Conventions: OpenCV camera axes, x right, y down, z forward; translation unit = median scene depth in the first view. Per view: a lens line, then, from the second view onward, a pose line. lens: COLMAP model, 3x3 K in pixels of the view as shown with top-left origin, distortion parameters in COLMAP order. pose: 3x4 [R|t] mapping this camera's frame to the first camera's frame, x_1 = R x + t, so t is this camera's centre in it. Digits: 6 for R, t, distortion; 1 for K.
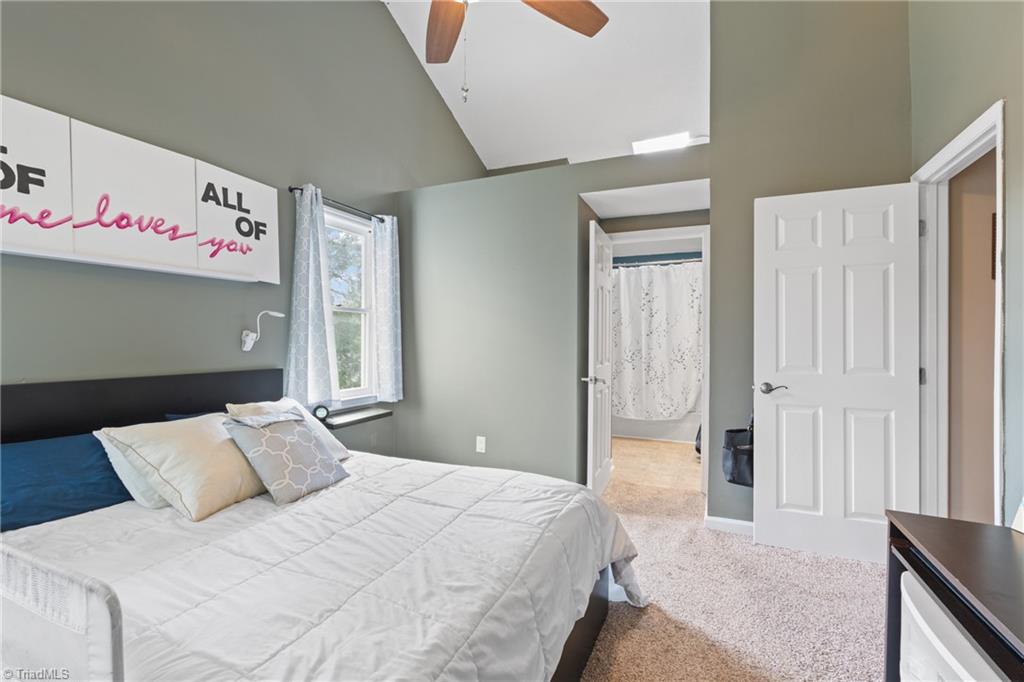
lens RADIAL K [[450.2, 0, 511.2], [0, 450.2, 339.1], [0, 0, 1]] dist [-0.003425, -0.000030]
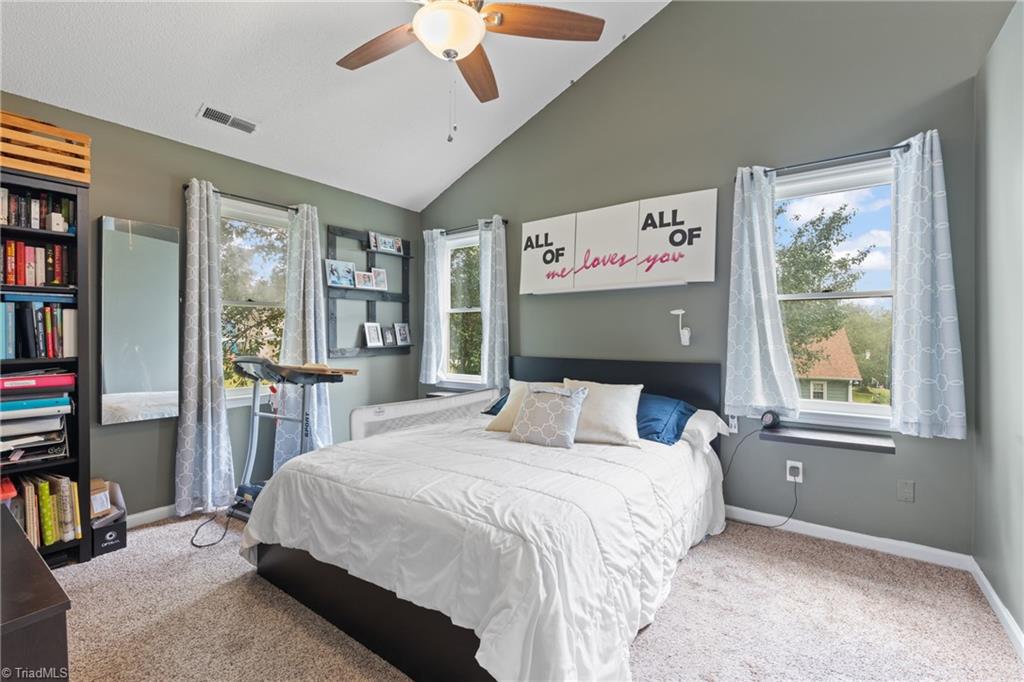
lens RADIAL K [[447.6, 0, 512.0], [0, 447.6, 341.0], [0, 0, 1]] dist [-0.001459, 0.000366]
pose [[-0.190267, 0.006593, -0.981710, 0.644784], [-0.000874, 0.999976, 0.006885, 0.008492], [0.981732, 0.002168, -0.190257, 0.834847]]
